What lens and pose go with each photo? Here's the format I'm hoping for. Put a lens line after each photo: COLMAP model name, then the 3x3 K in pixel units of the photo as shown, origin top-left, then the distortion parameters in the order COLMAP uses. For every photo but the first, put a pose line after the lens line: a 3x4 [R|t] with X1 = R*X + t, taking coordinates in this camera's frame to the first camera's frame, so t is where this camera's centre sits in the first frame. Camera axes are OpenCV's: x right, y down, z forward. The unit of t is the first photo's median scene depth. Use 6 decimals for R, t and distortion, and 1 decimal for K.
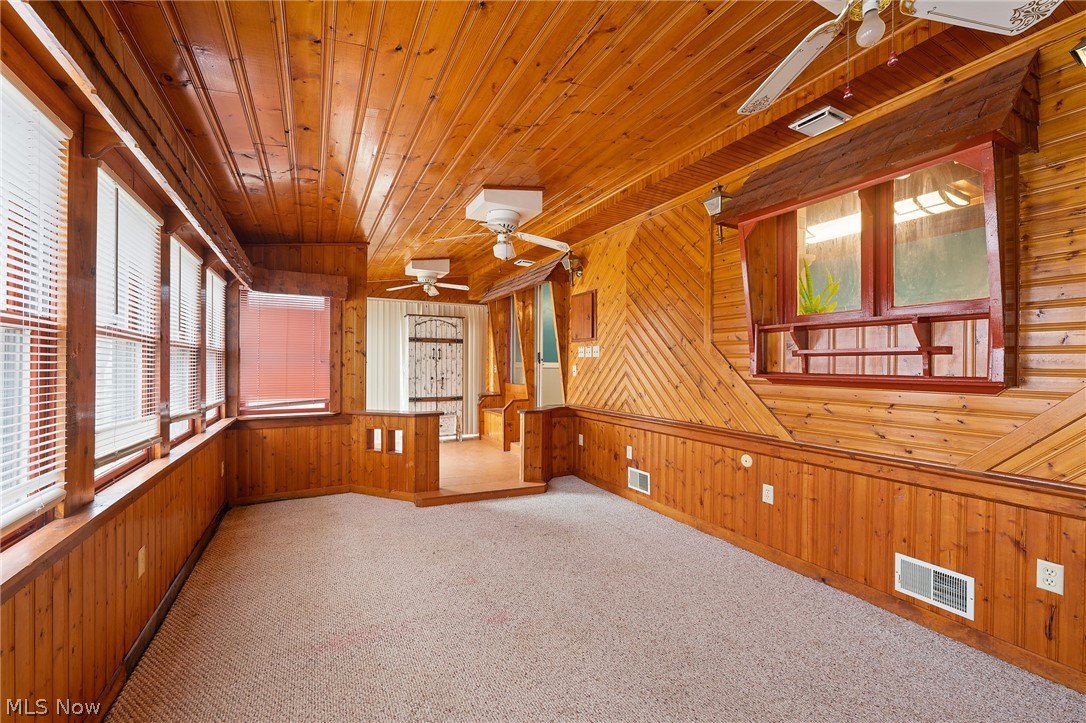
lens RADIAL K [[432.4, 0, 542.6], [0, 432.4, 364.5], [0, 0, 1]] dist [0.000260, 0.000426]
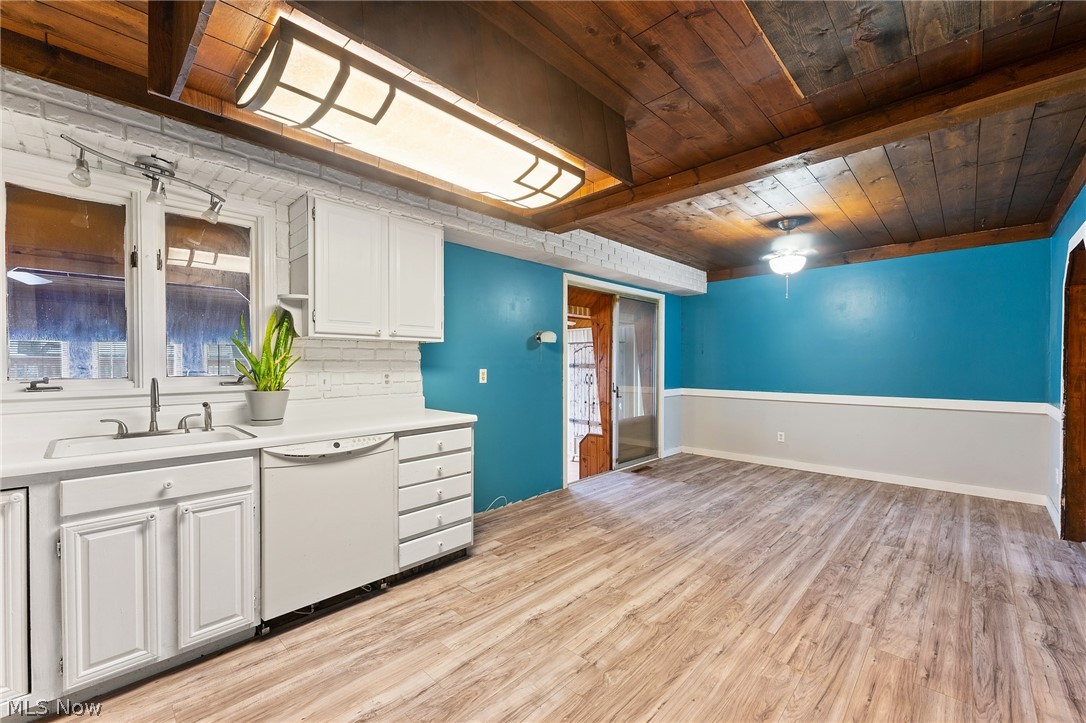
lens RADIAL K [[432.4, 0, 536.5], [0, 432.4, 370.1], [0, 0, 1]] dist [0.000260, 0.000426]
pose [[0.293388, 0.005351, -0.955979, 0.718971], [0.001659, 0.999980, 0.006106, -0.052923], [0.955992, -0.003377, 0.293373, 0.585285]]
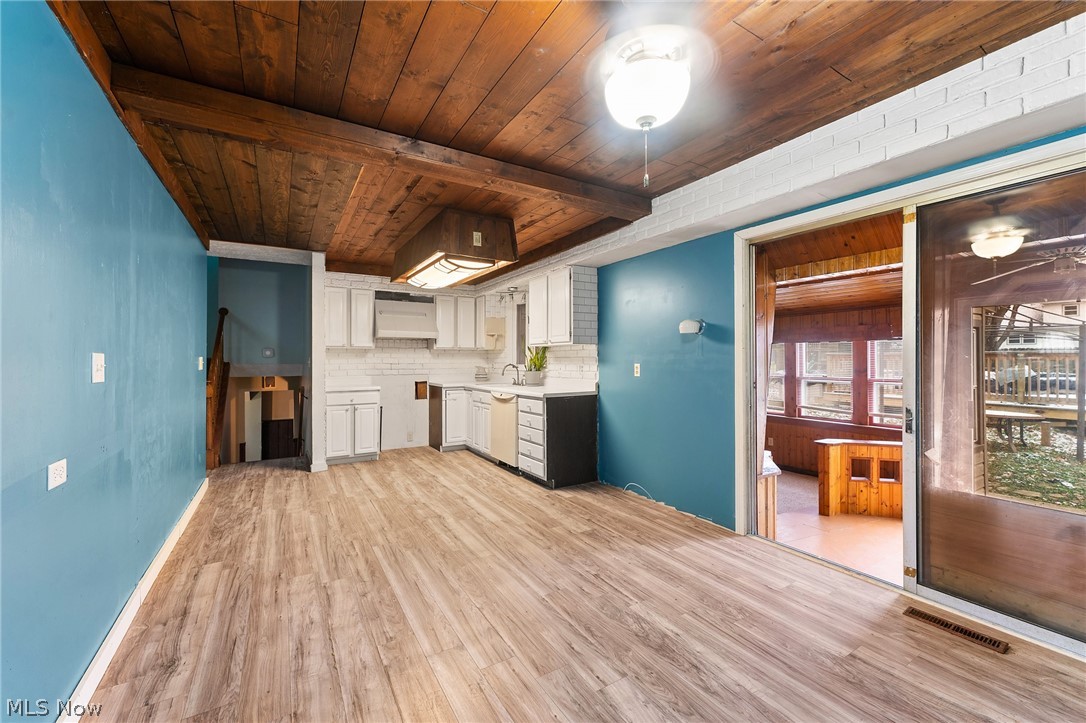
lens RADIAL K [[432.4, 0, 558.2], [0, 432.4, 357.5], [0, 0, 1]] dist [0.000260, 0.000426]
pose [[-0.996511, -0.005741, -0.083269, 0.352670], [-0.005450, 0.999978, -0.003722, -0.056585], [0.083289, -0.003255, -0.996520, 1.243237]]
